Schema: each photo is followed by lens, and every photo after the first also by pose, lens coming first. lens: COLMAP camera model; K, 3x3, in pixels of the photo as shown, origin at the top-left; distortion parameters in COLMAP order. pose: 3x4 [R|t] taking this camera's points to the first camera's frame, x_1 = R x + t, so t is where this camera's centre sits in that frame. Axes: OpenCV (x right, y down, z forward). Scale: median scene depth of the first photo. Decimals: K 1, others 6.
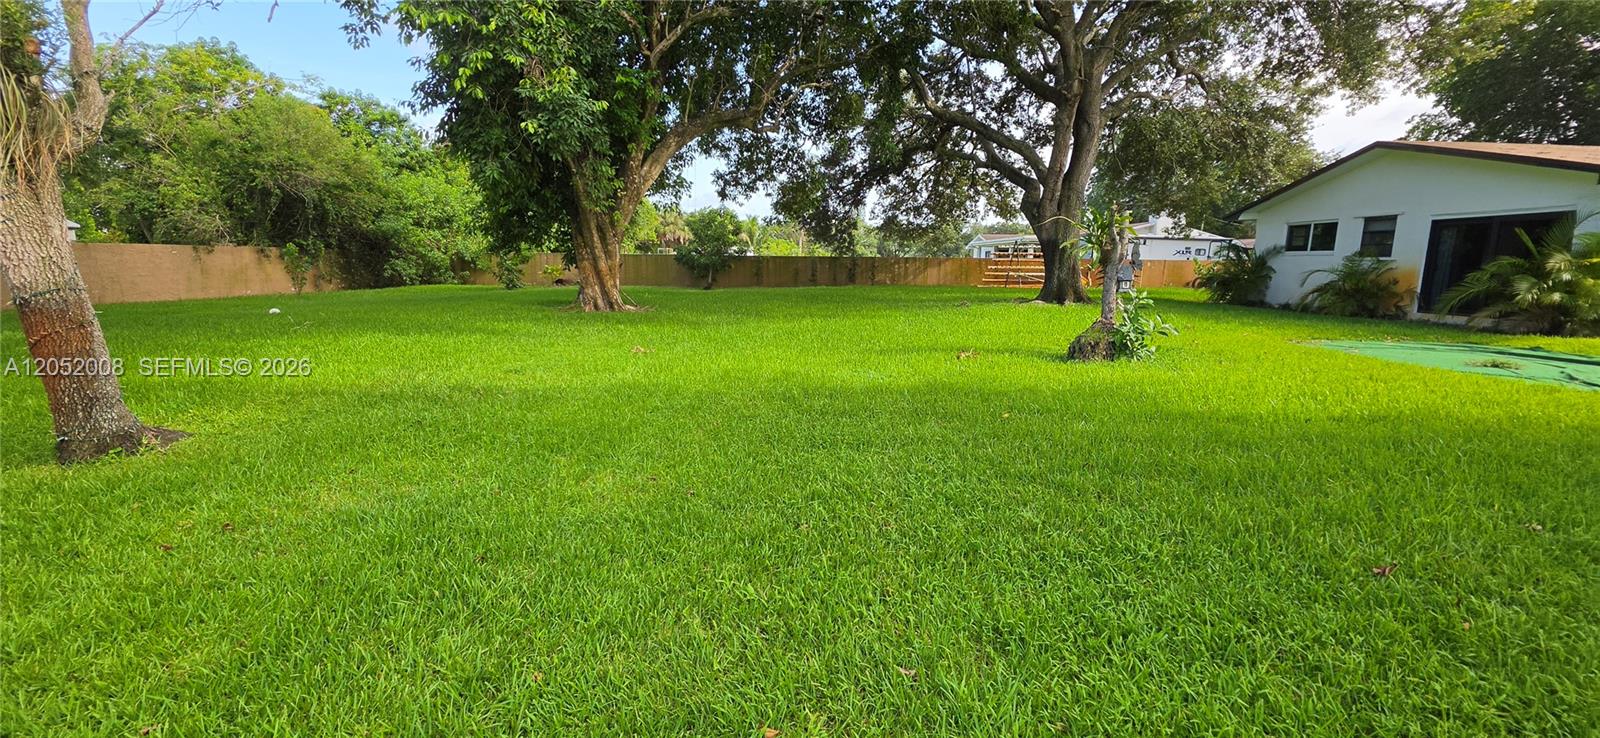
lens RADIAL K [[641.7, 0, 800.4], [0, 641.7, 366.3], [0, 0, 1]] dist [0.022065, -0.010717]
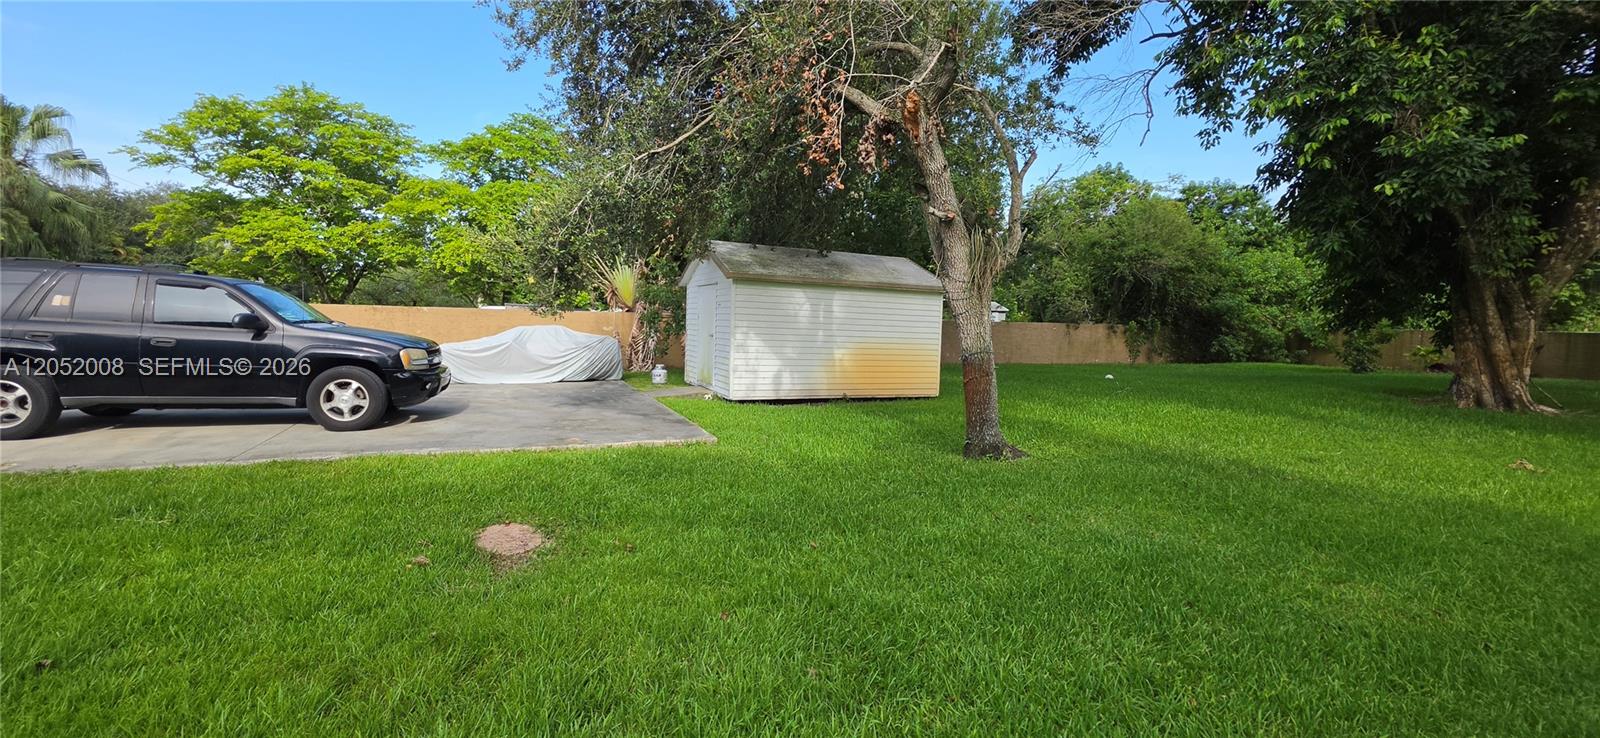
lens RADIAL K [[641.7, 0, 800.4], [0, 641.7, 366.3], [0, 0, 1]] dist [0.022065, -0.010717]
pose [[0.415784, 0.059268, -0.907530, 0.033763], [-0.163730, 0.986448, -0.010591, 0.002063], [0.894604, 0.152993, 0.419853, -0.020912]]
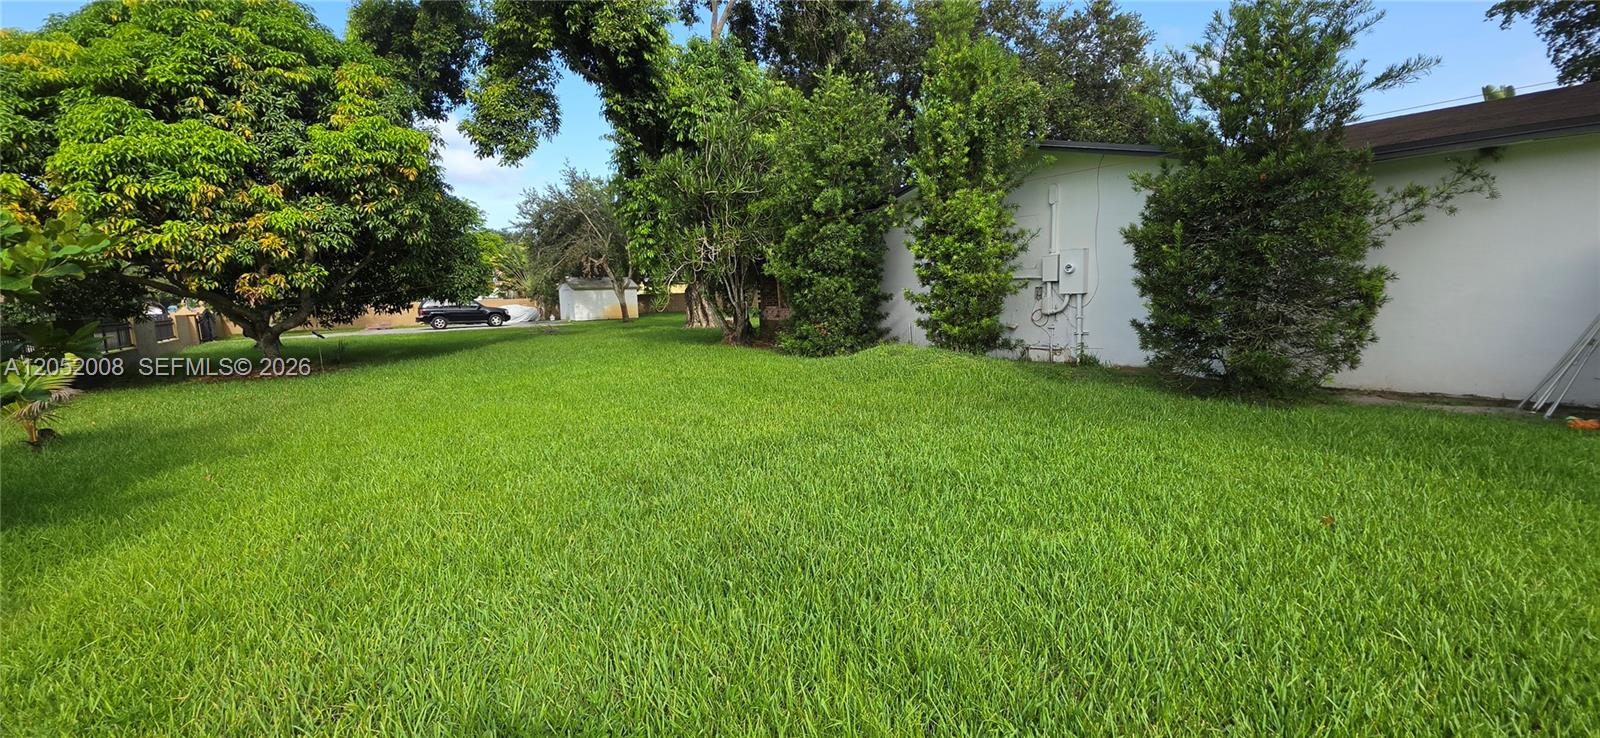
lens RADIAL K [[641.7, 0, 800.4], [0, 641.7, 366.3], [0, 0, 1]] dist [0.022065, -0.010717]
pose [[0.608704, 0.060128, -0.791116, 2.067232], [-0.086621, 0.996200, 0.009067, 0.126228], [0.788654, 0.063009, 0.611600, -0.677530]]
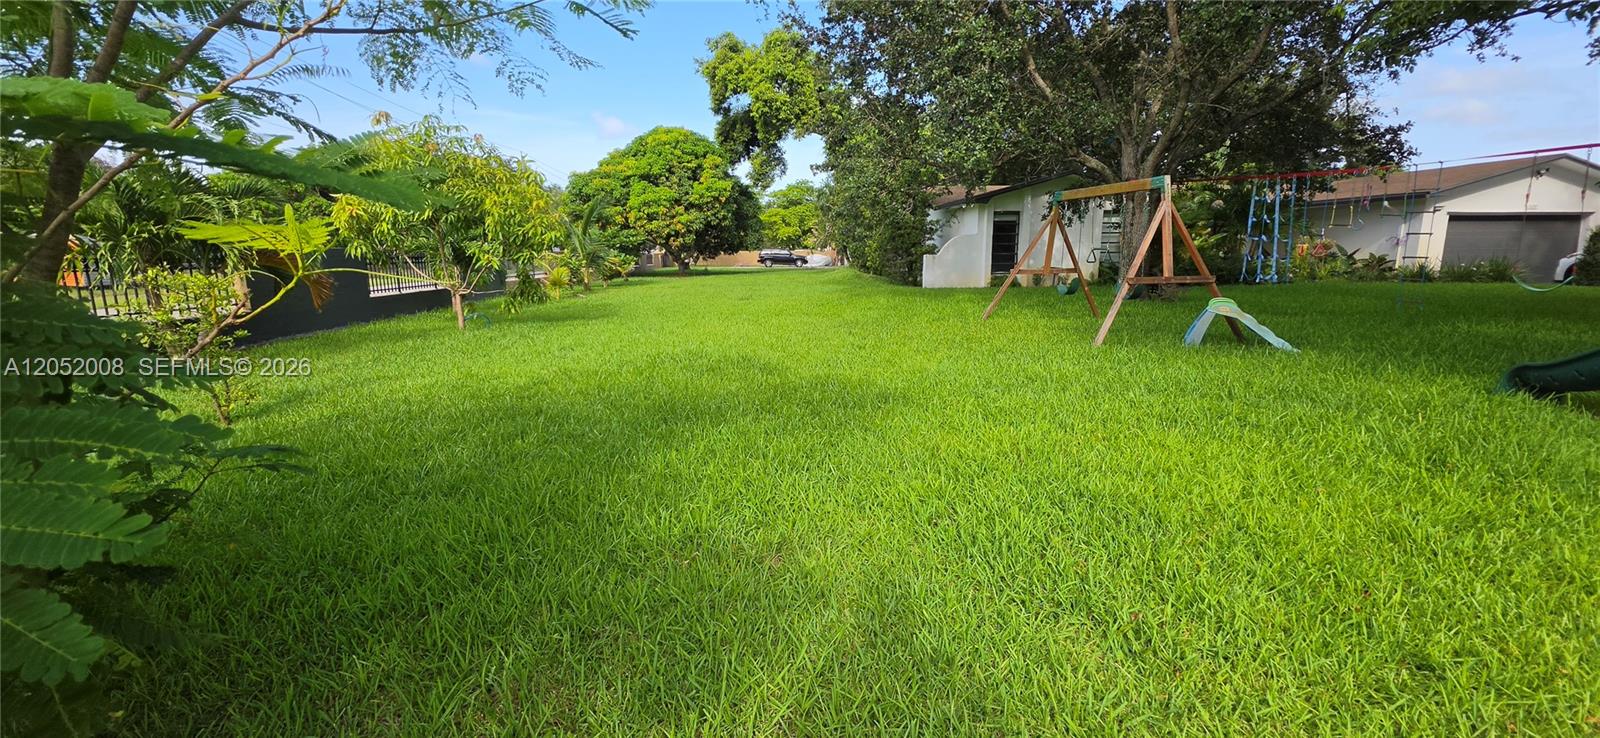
lens RADIAL K [[641.7, 0, 800.4], [0, 641.7, 366.3], [0, 0, 1]] dist [0.022065, -0.010717]
pose [[0.111849, 0.158947, -0.980931, 3.339935], [-0.149991, 0.978516, 0.141453, 0.135575], [0.982340, 0.131310, 0.133287, -0.537654]]
